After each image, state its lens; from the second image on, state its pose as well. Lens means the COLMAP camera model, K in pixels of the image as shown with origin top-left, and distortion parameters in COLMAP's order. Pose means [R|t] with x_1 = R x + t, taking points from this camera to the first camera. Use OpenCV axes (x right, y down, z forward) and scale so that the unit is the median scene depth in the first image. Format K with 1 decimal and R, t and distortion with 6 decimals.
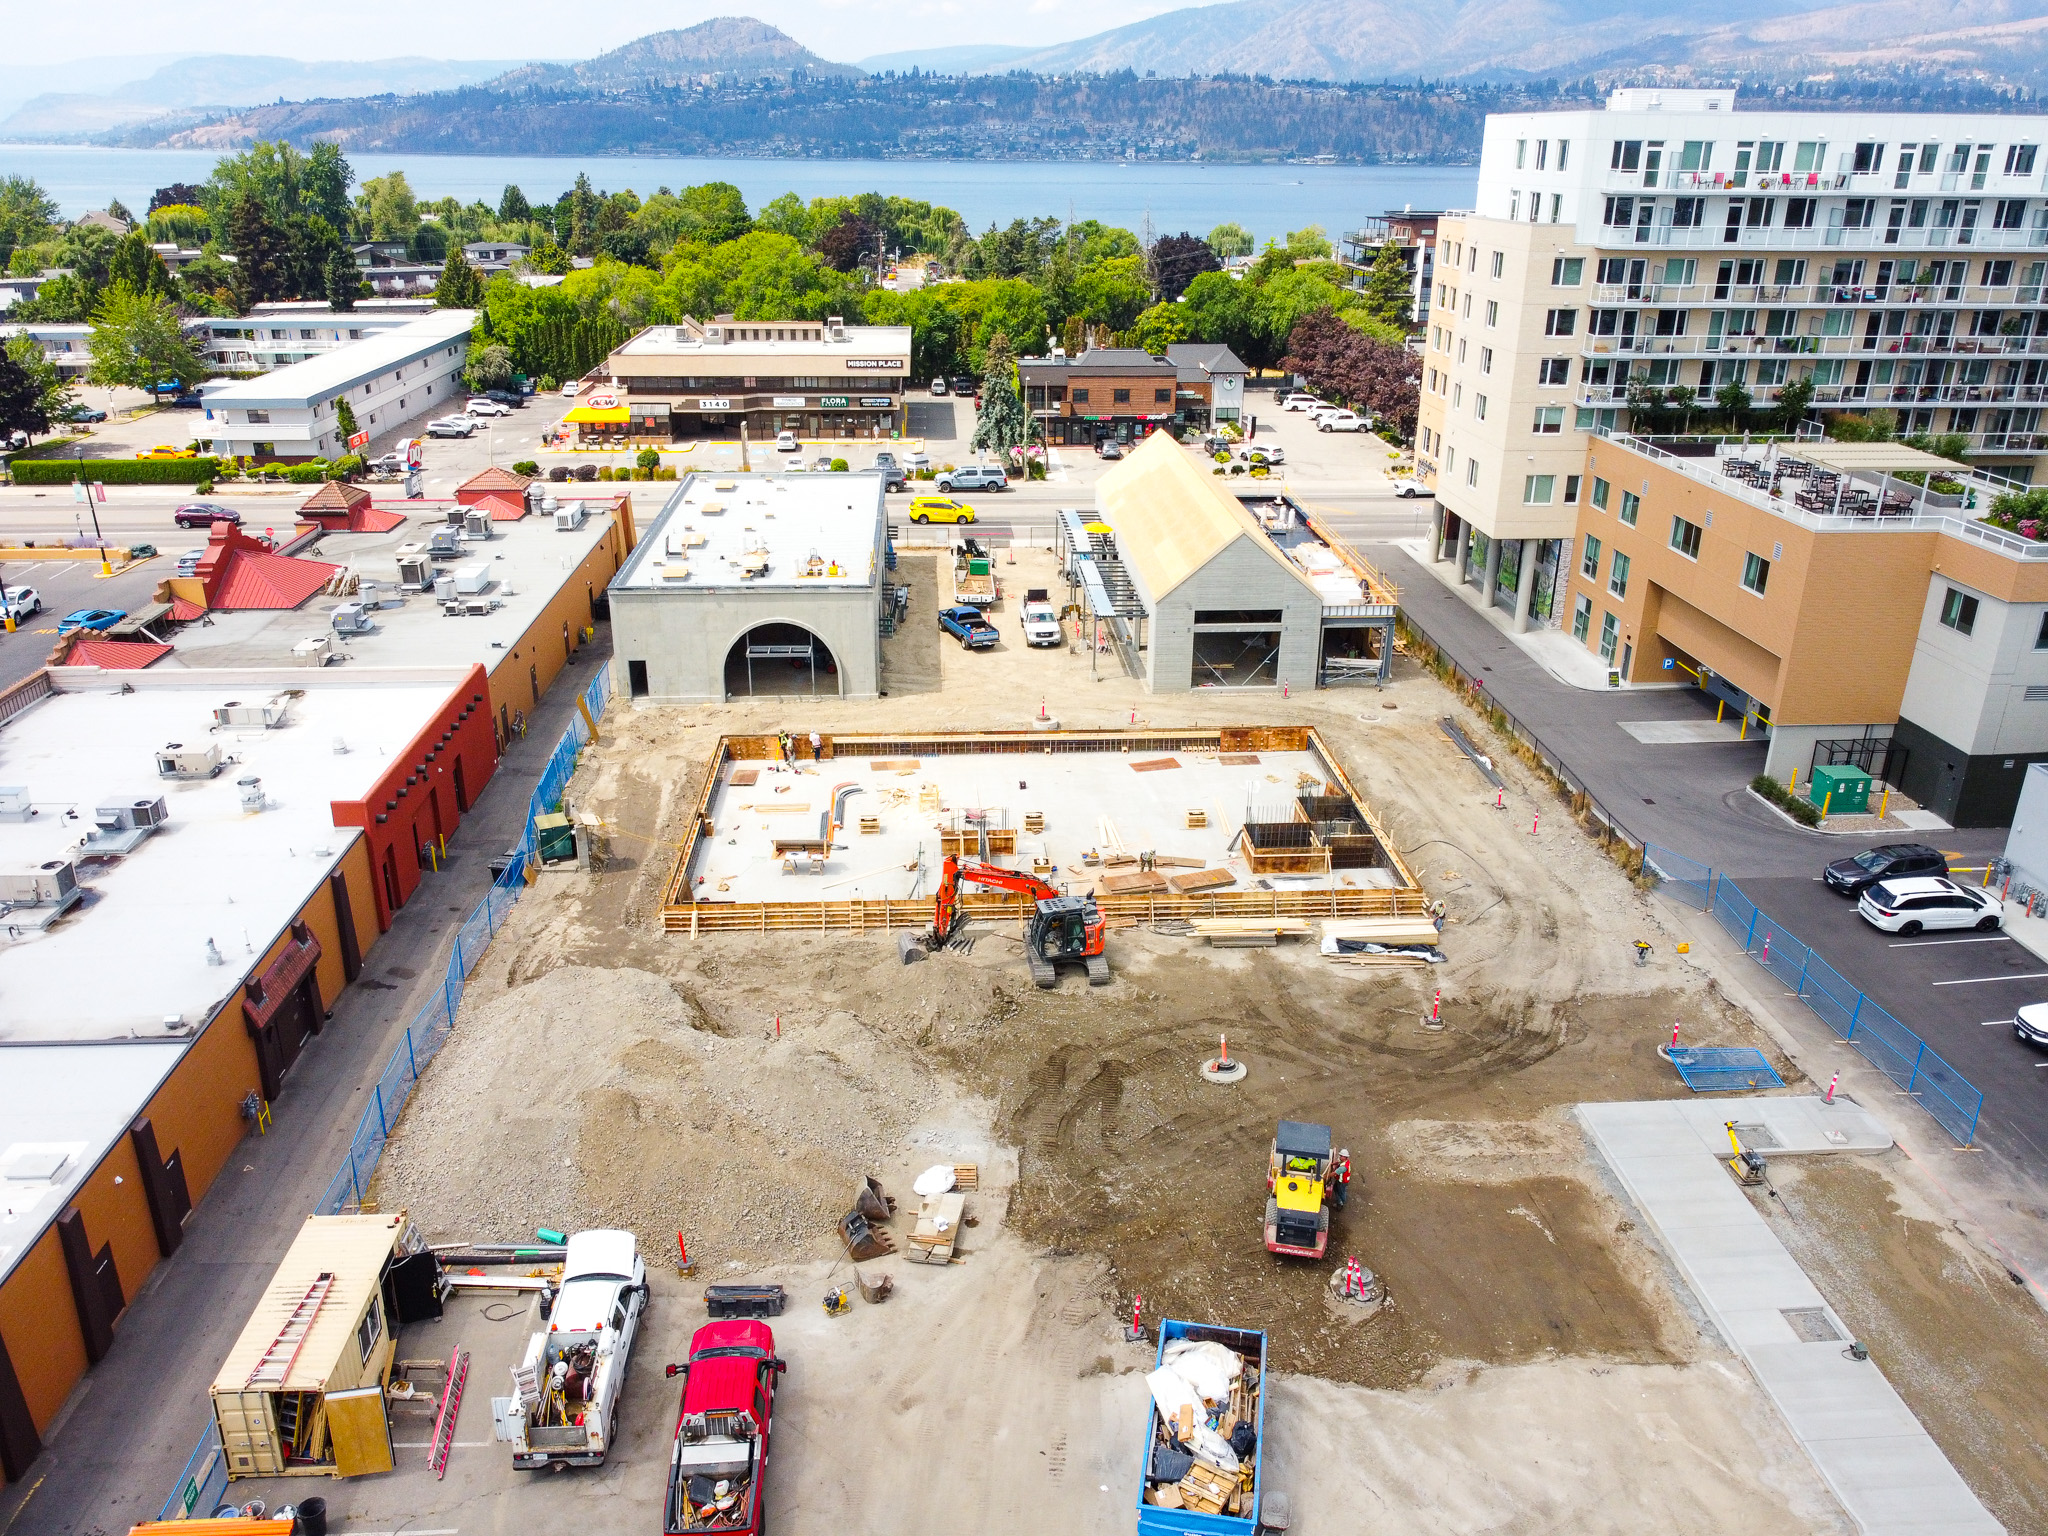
lens RADIAL K [[1547.6, 0, 1033.3], [0, 1547.6, 780.3], [0, 0, 1]] dist [0.003645, -0.005599]
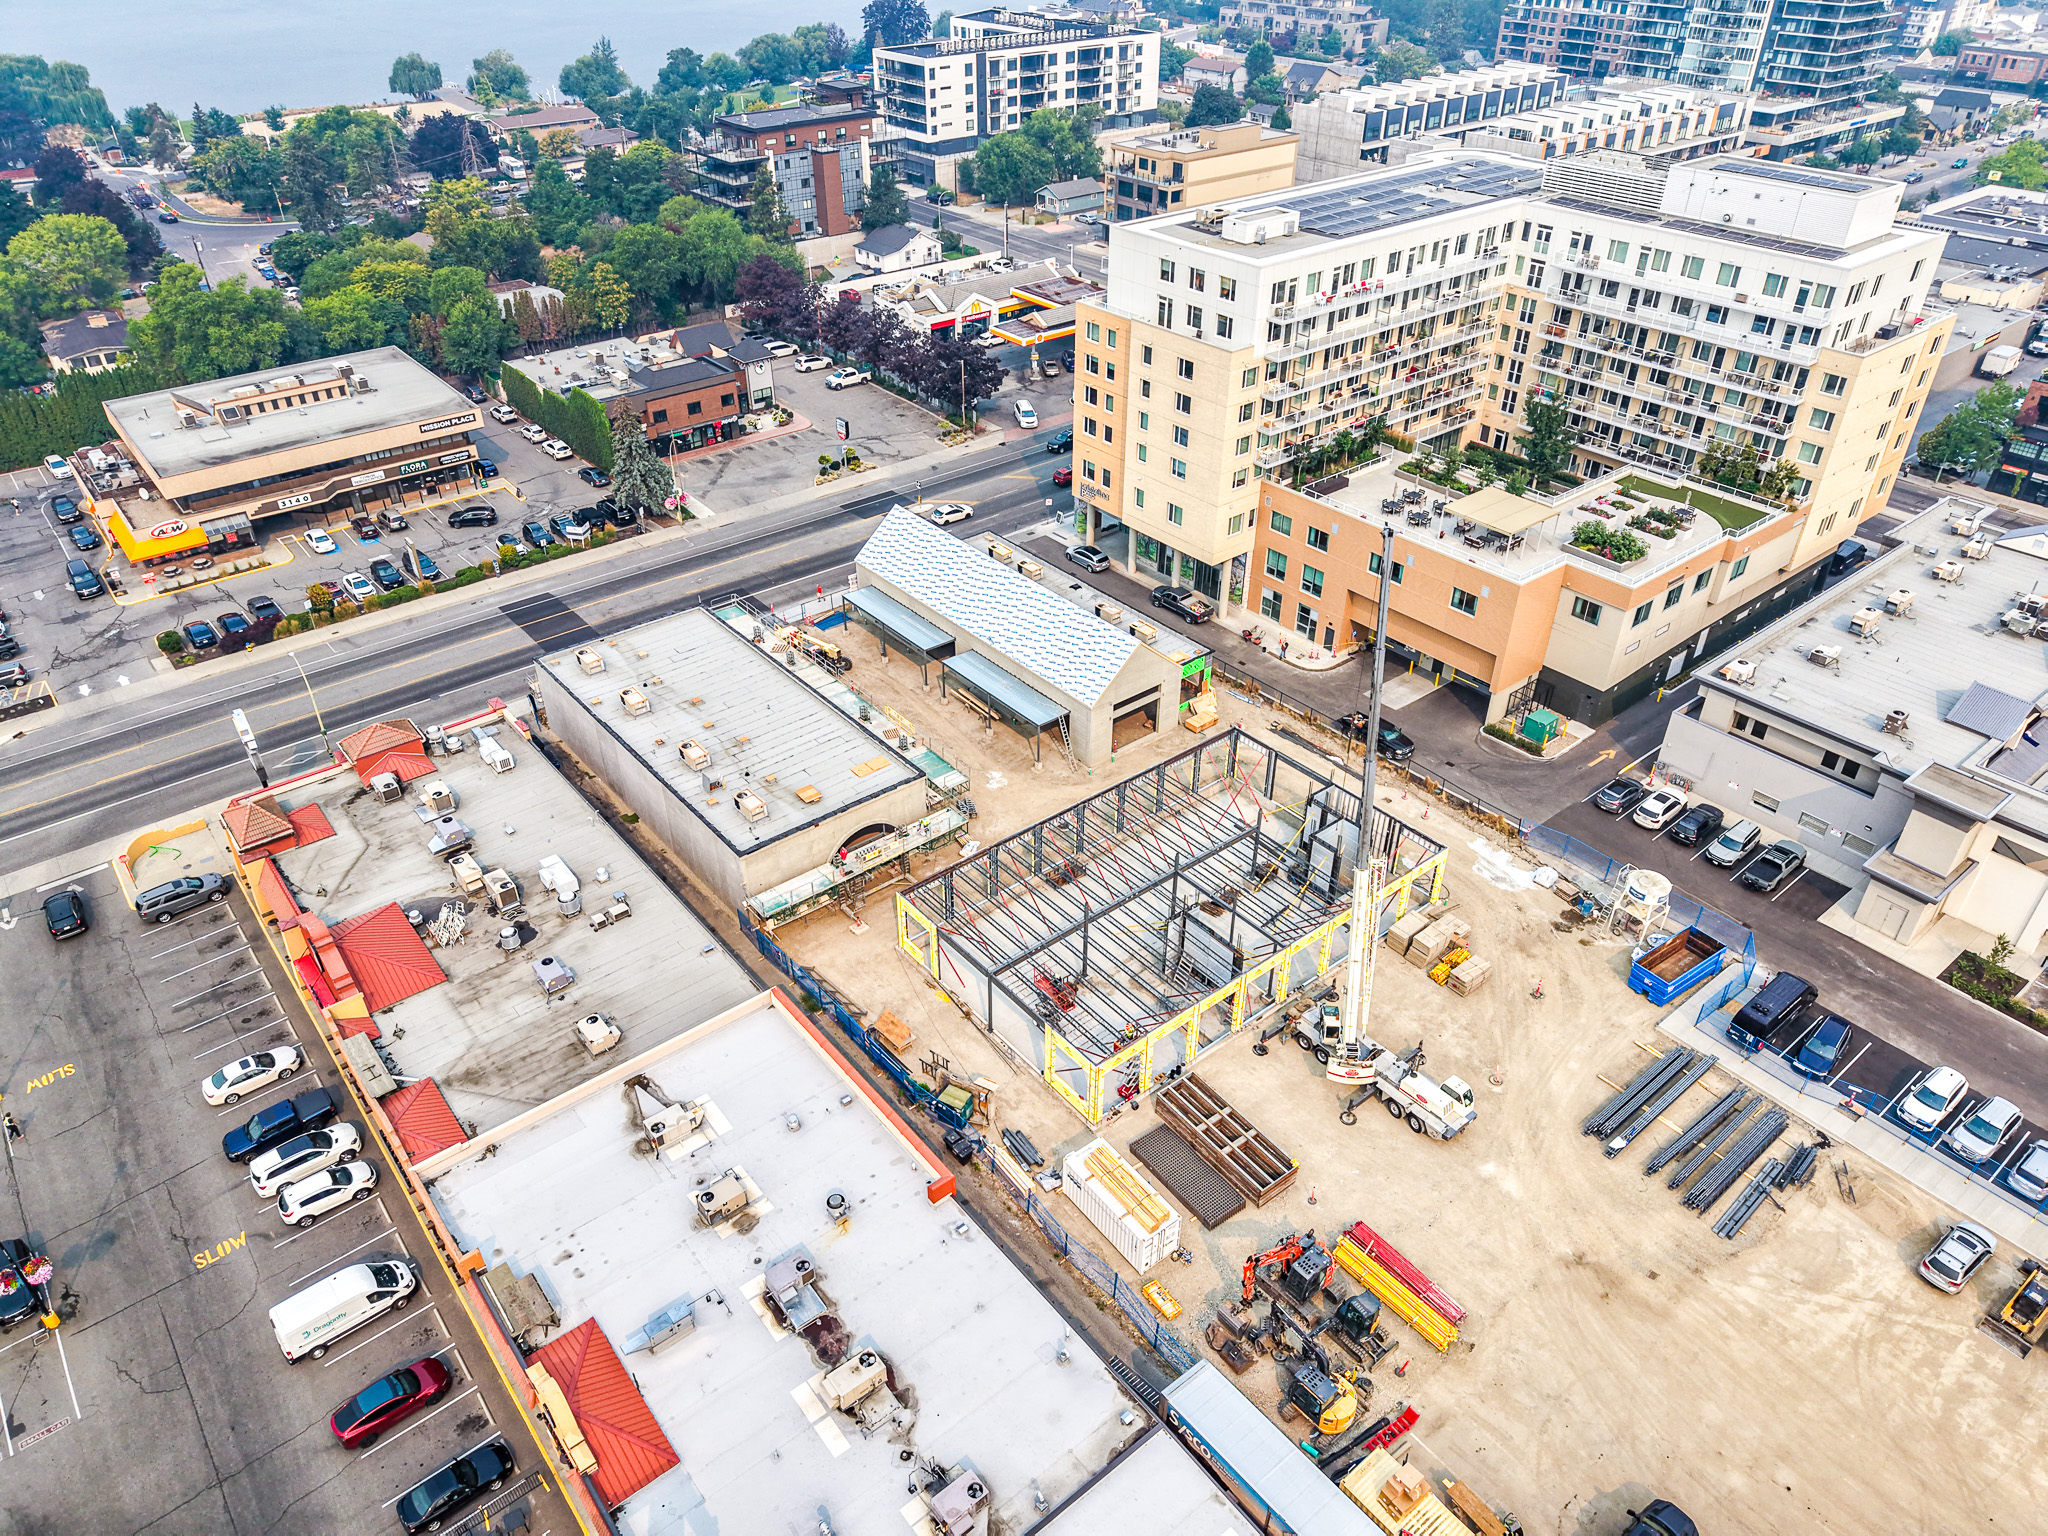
lens RADIAL K [[1372.7, 0, 1016.9], [0, 1372.7, 764.6], [0, 0, 1]] dist [0.016000, -0.014569]
pose [[0.818690, -0.332323, 0.468303, -0.497630], [0.225495, 0.936068, 0.270053, -0.370860], [-0.528108, -0.115490, 0.841287, 0.034290]]
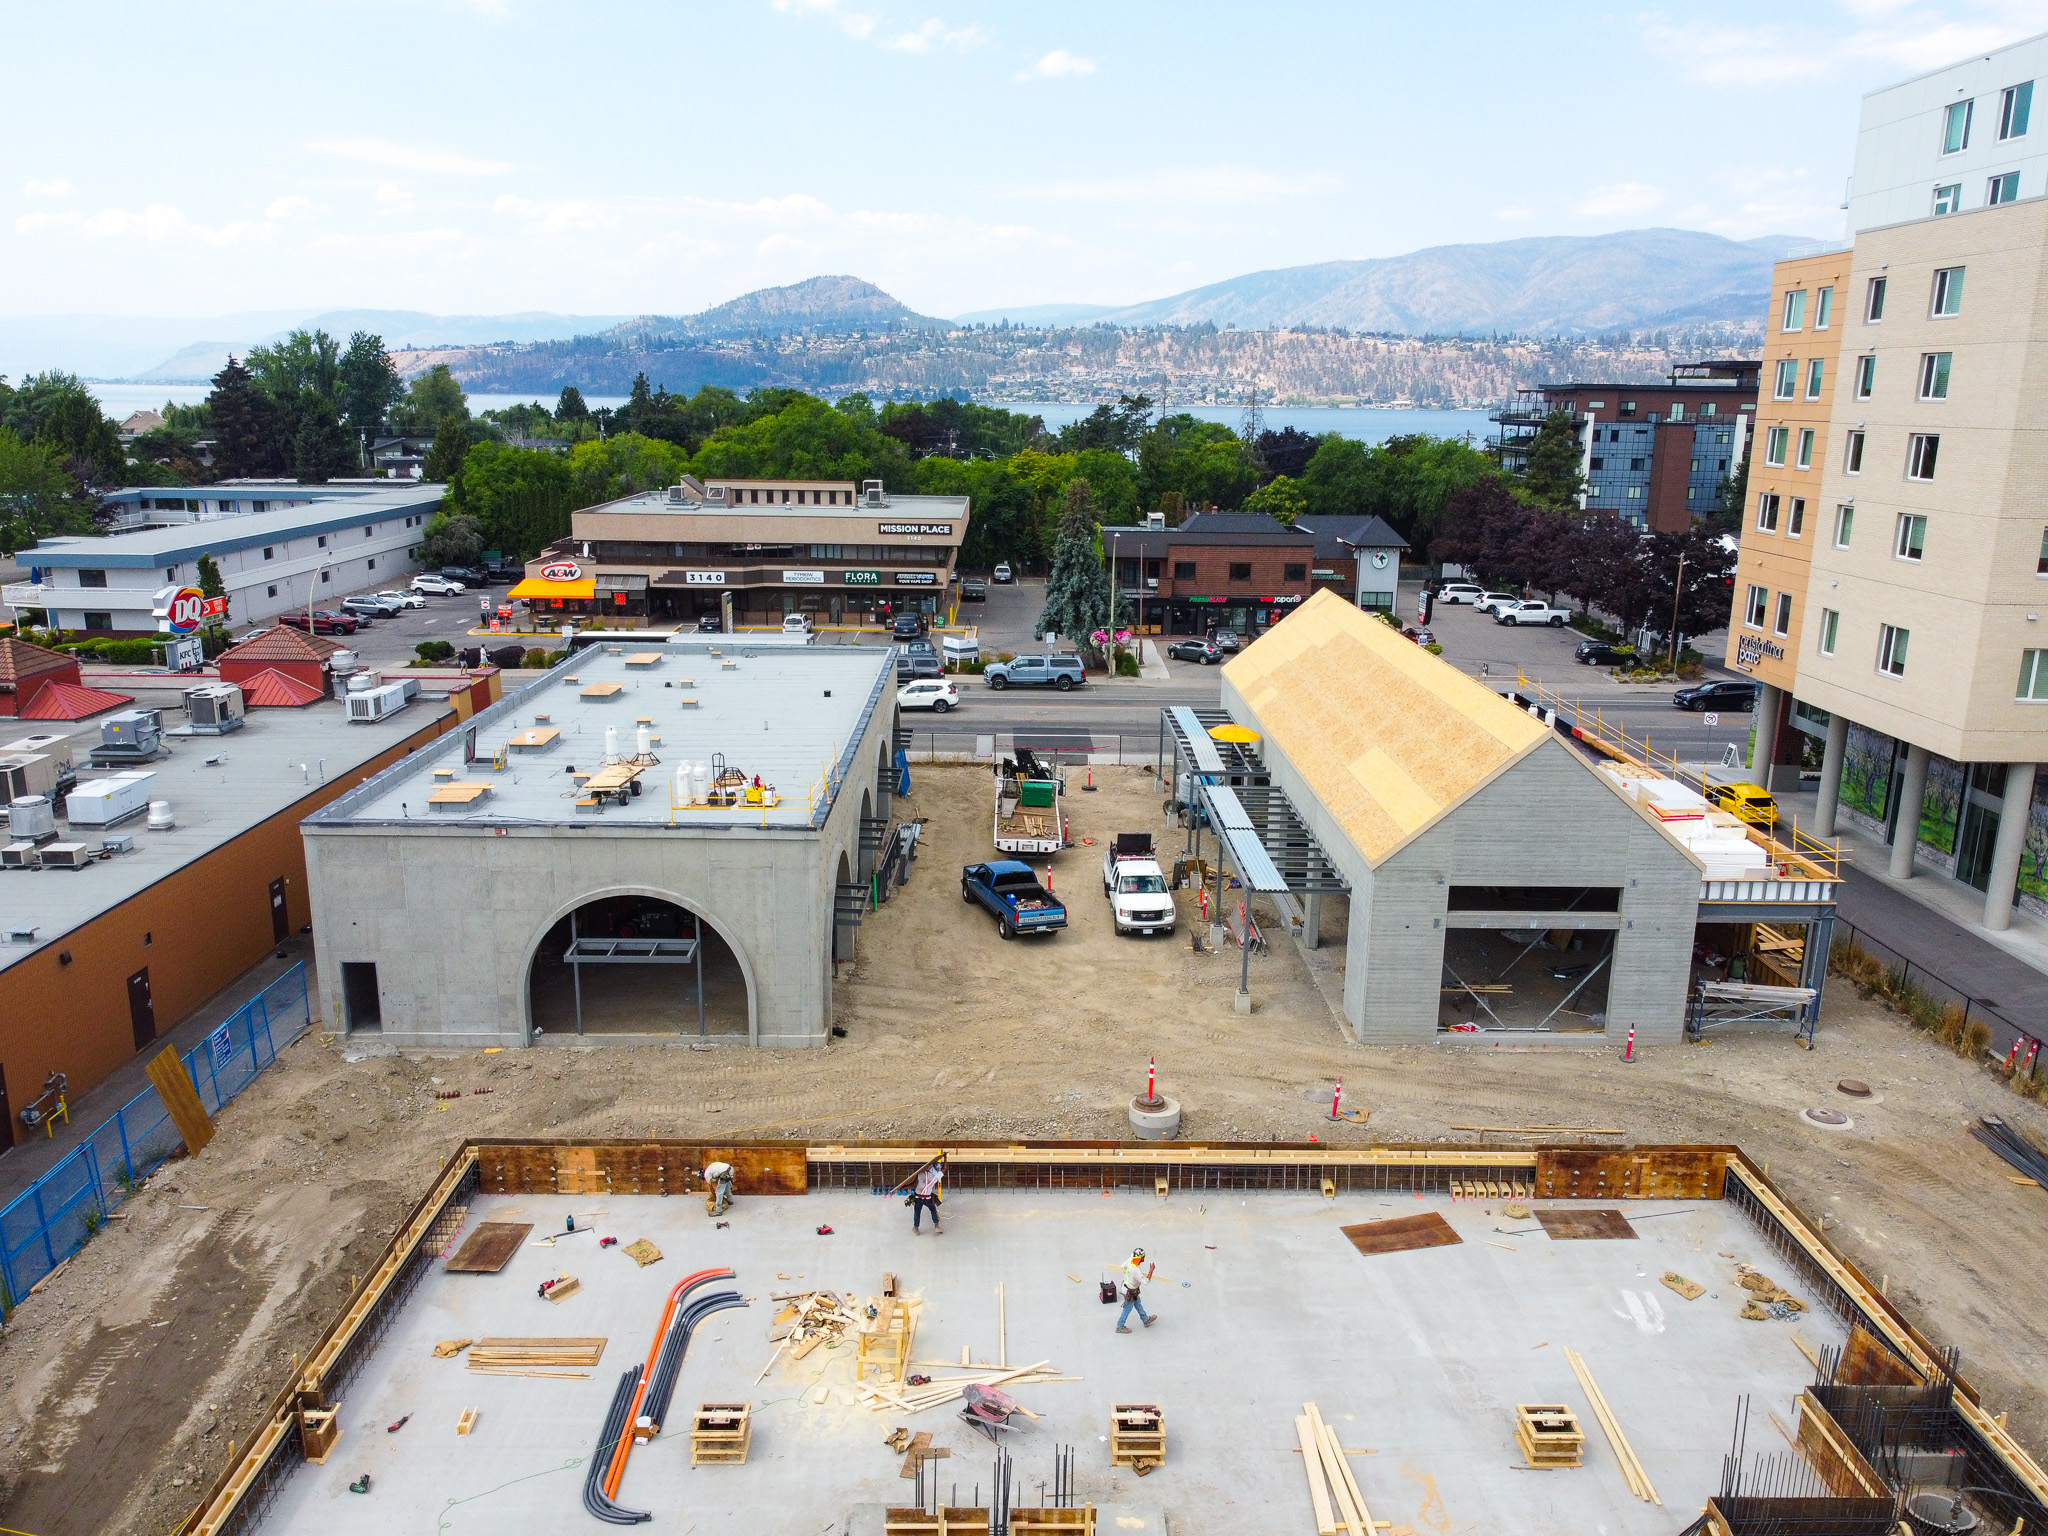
lens RADIAL K [[1547.6, 0, 1035.8], [0, 1547.6, 770.2], [0, 0, 1]] dist [0.003645, -0.005599]
pose [[0.998724, 0.017630, -0.047334, -0.007649], [-0.024605, 0.988214, -0.151085, -0.061896], [0.044113, 0.152057, 0.987387, 0.447506]]
